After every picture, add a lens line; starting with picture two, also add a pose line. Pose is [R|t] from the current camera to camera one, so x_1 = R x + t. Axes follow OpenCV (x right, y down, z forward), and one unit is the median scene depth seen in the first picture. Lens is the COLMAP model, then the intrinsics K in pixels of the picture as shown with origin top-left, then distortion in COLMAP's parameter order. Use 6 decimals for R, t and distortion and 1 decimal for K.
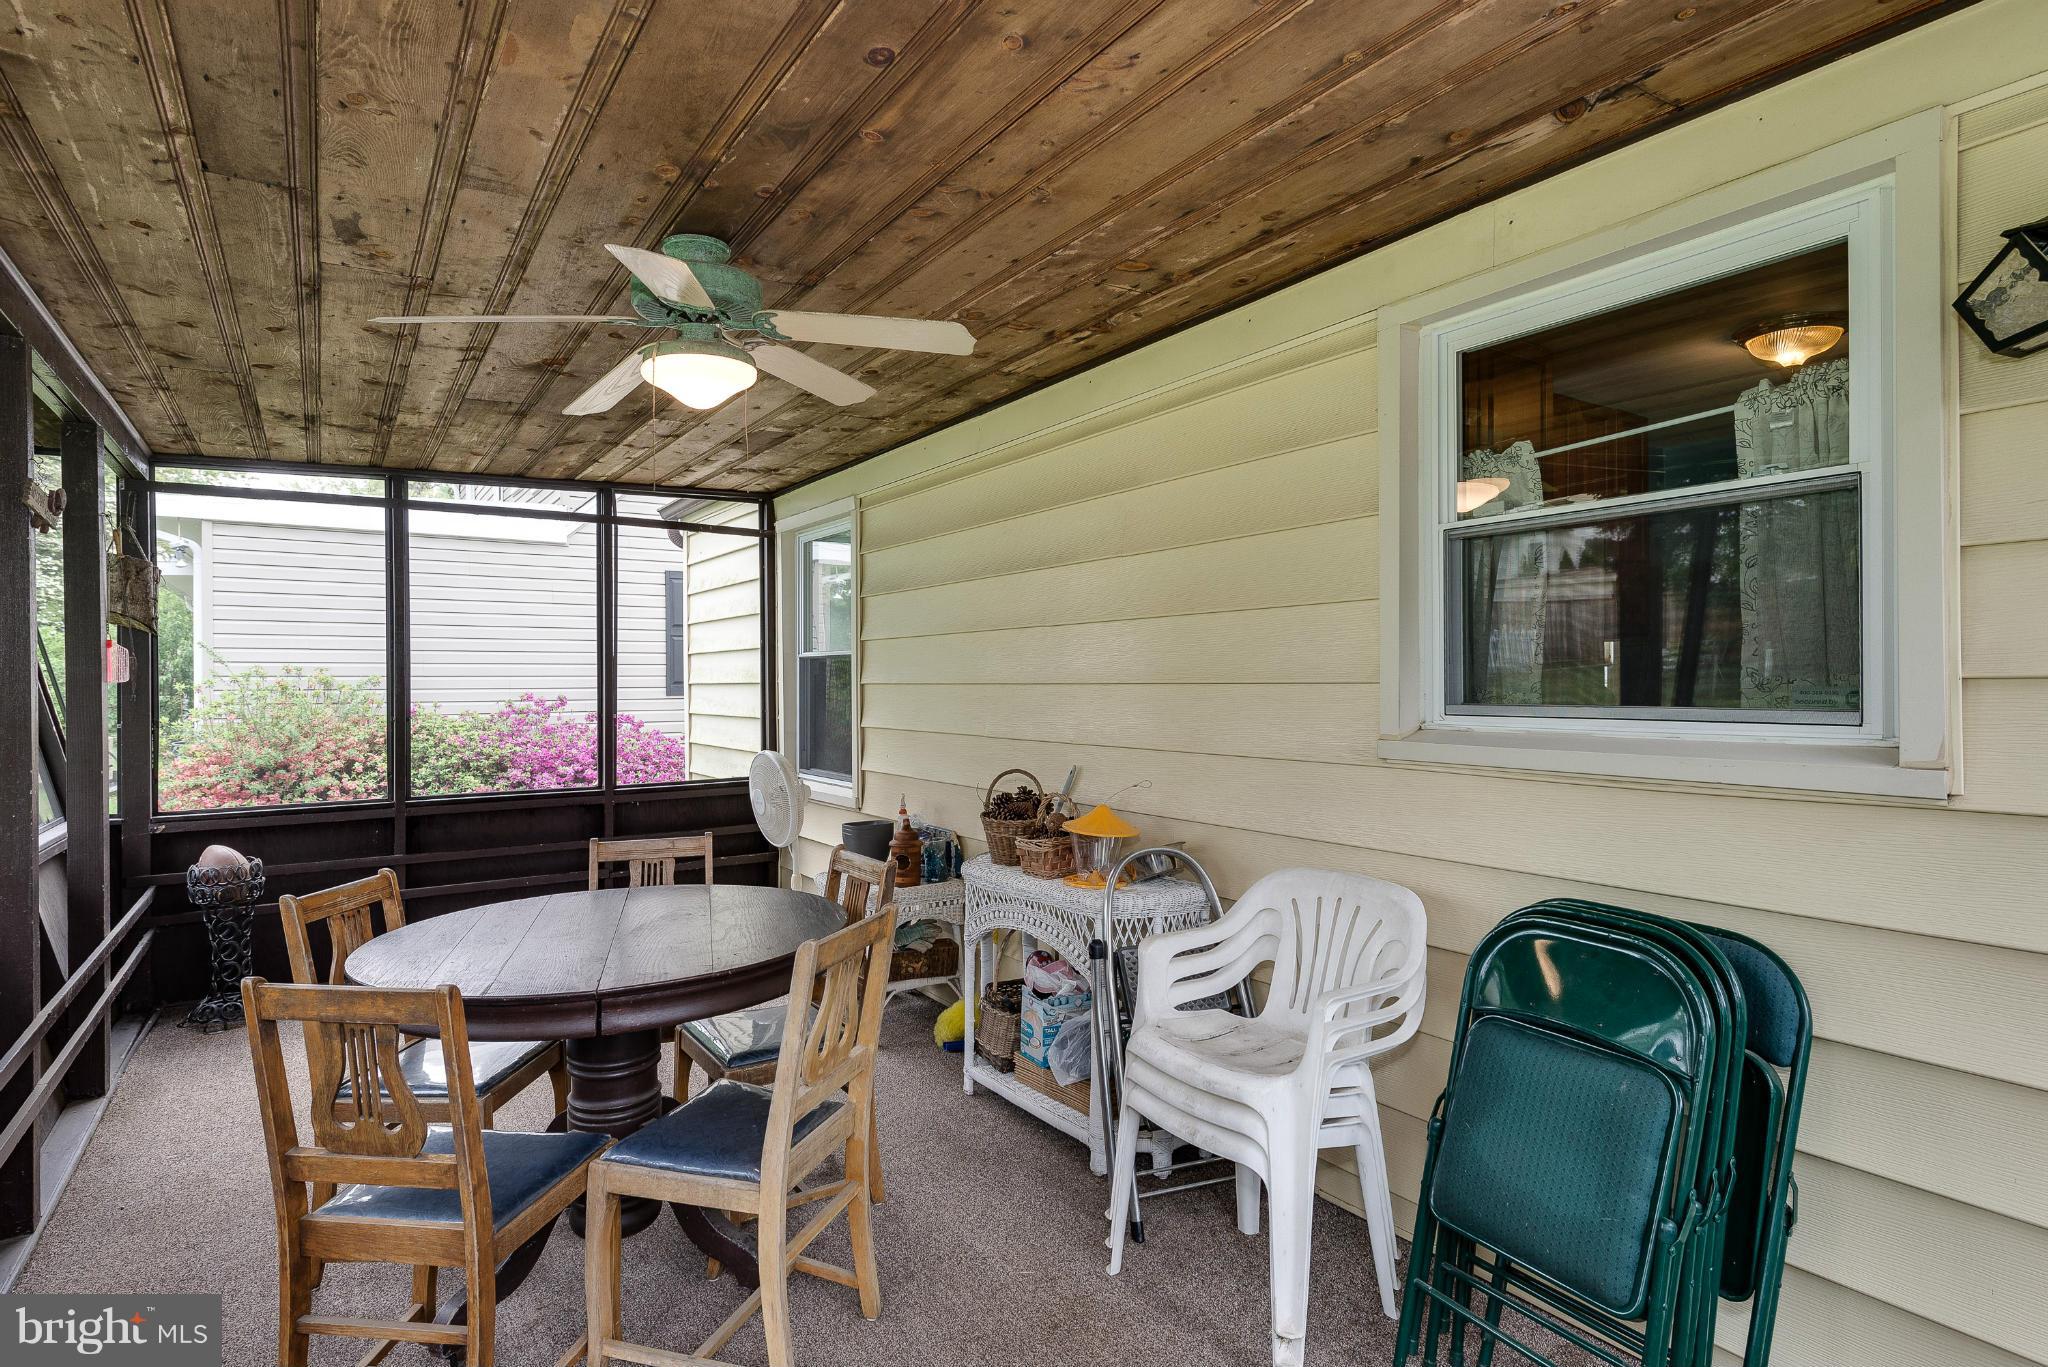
lens RADIAL K [[1031.5, 0, 1027.4], [0, 1031.5, 683.1], [0, 0, 1]] dist [0.001532, -0.002956]
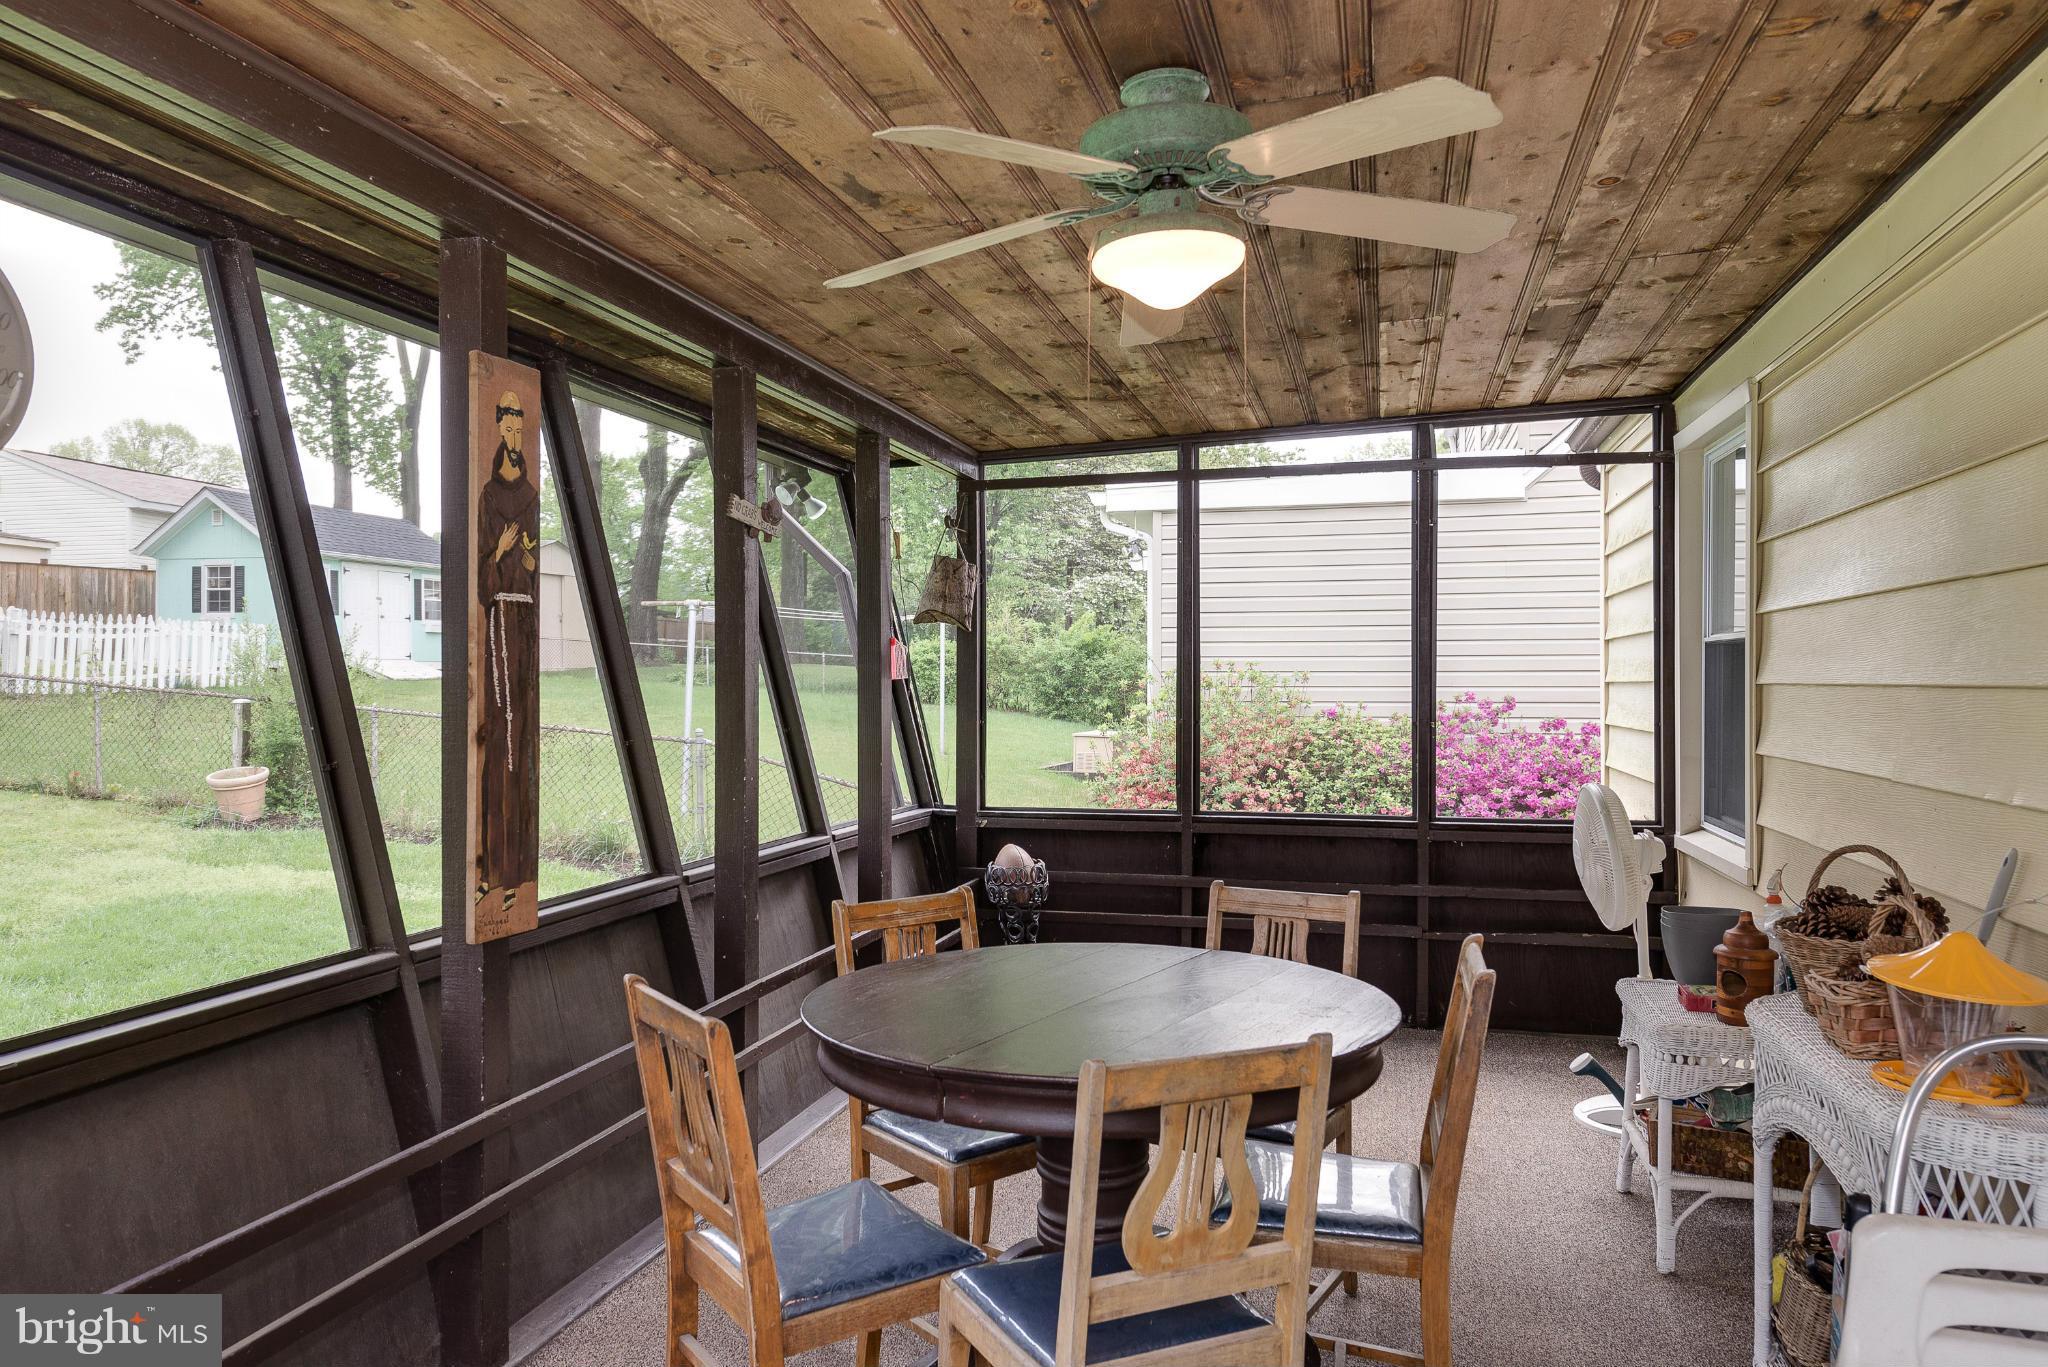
lens RADIAL K [[1356.1, 0, 1033.8], [0, 1356.1, 687.3], [0, 0, 1]] dist [0.018147, -0.009531]
pose [[0.660120, 0.007969, -0.751118, 0.186175], [-0.003562, 0.999966, 0.007479, -0.002125], [0.751152, -0.002261, 0.660126, 0.157415]]
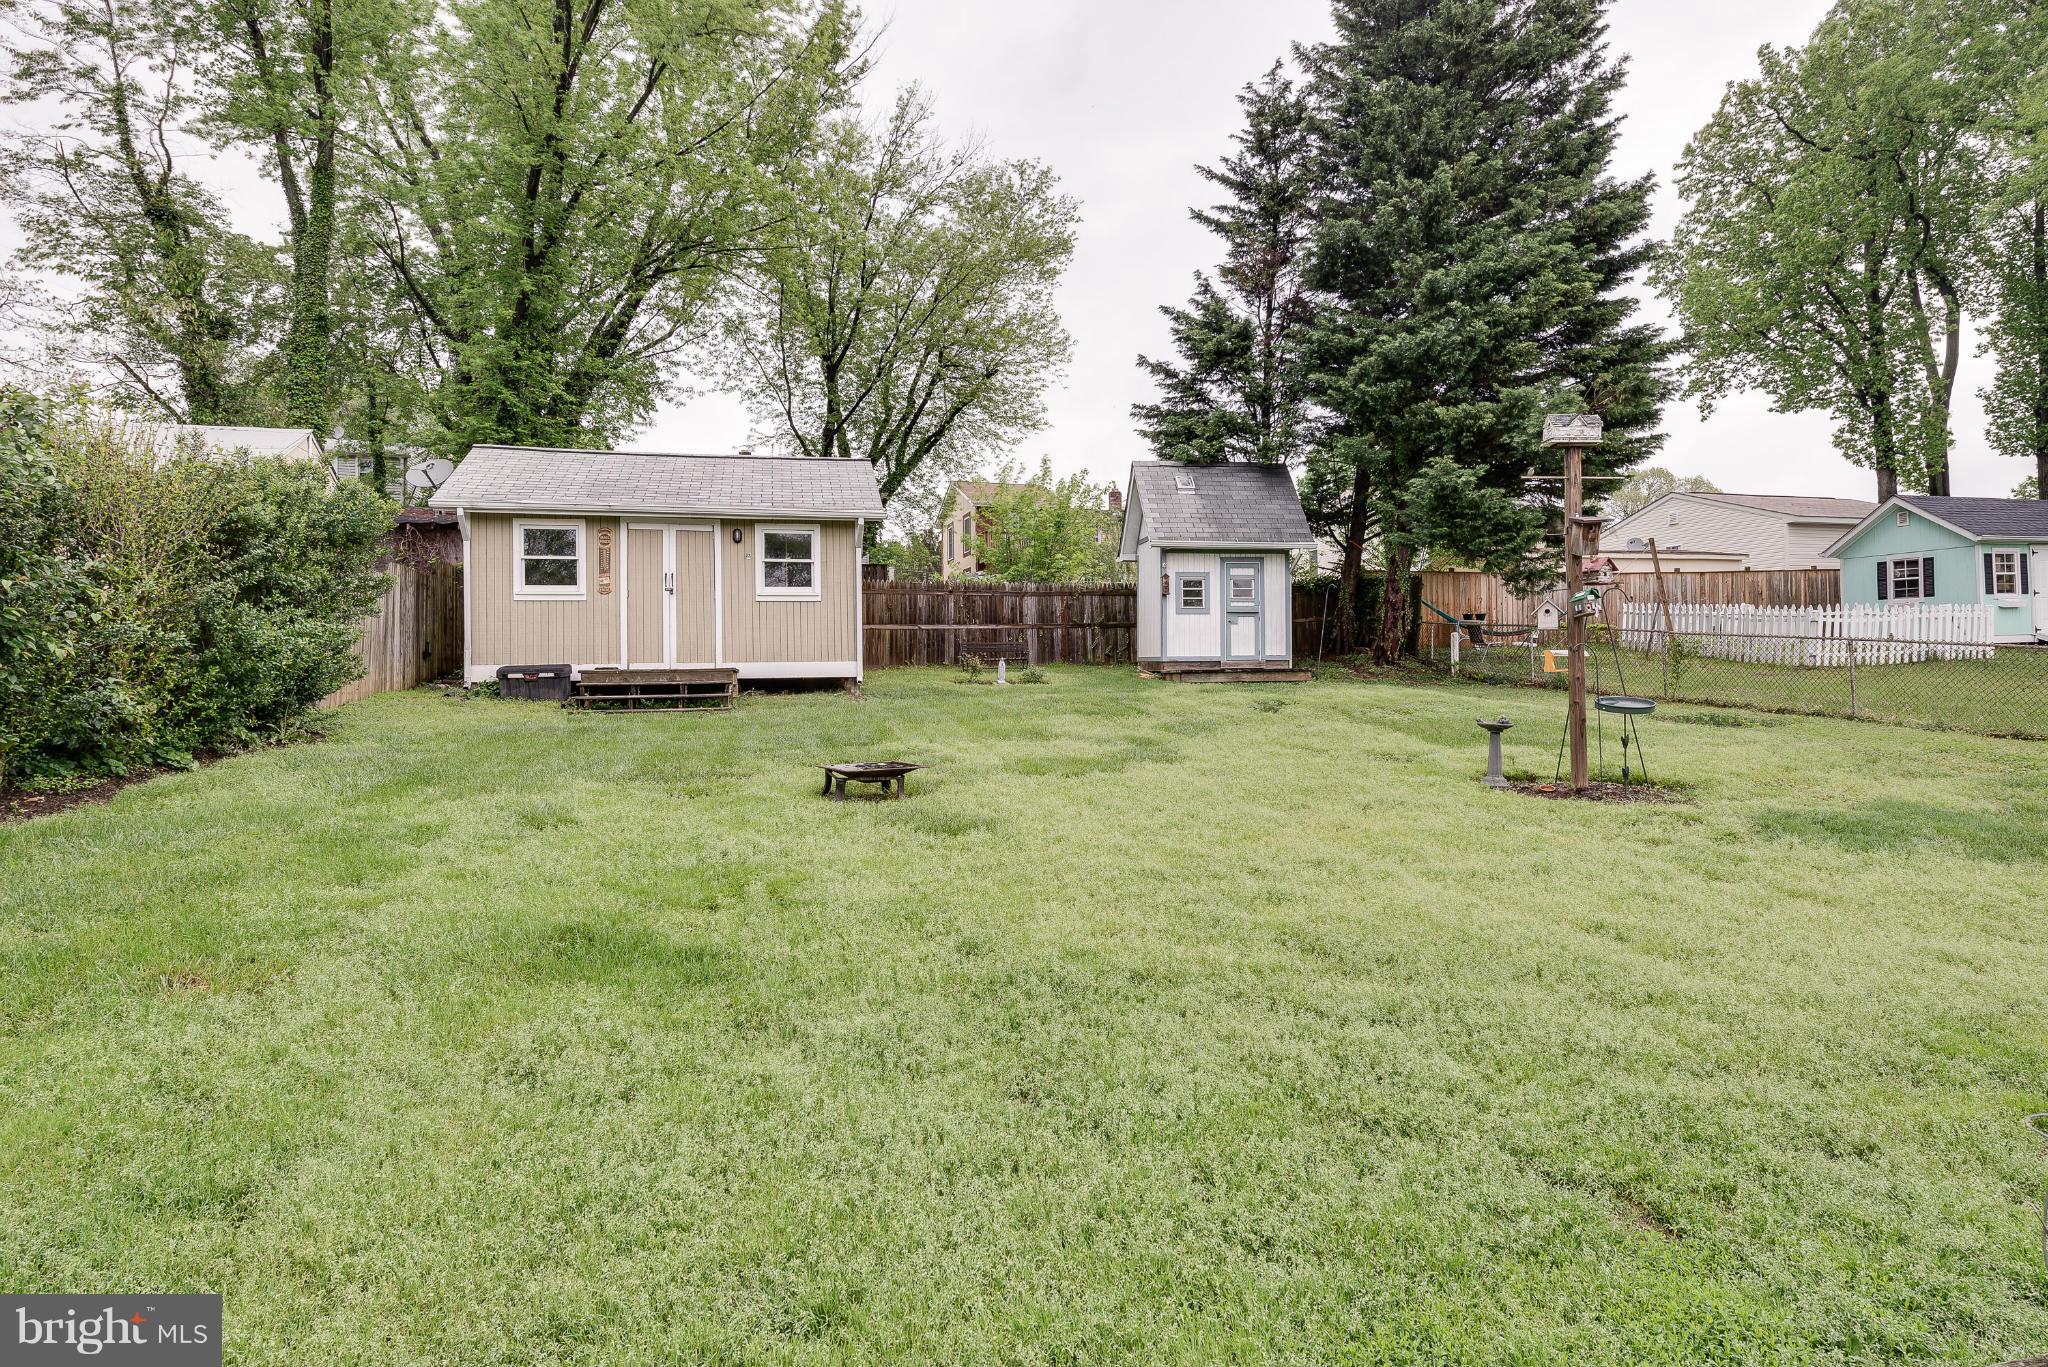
lens RADIAL K [[1031.5, 0, 1030.5], [0, 1031.5, 671.5], [0, 0, 1]] dist [0.001532, -0.002956]
pose [[-0.326096, 0.010577, -0.945278, -0.028486], [0.015187, 0.999867, 0.005949, 0.007863], [0.945215, -0.012416, -0.326213, -1.019262]]
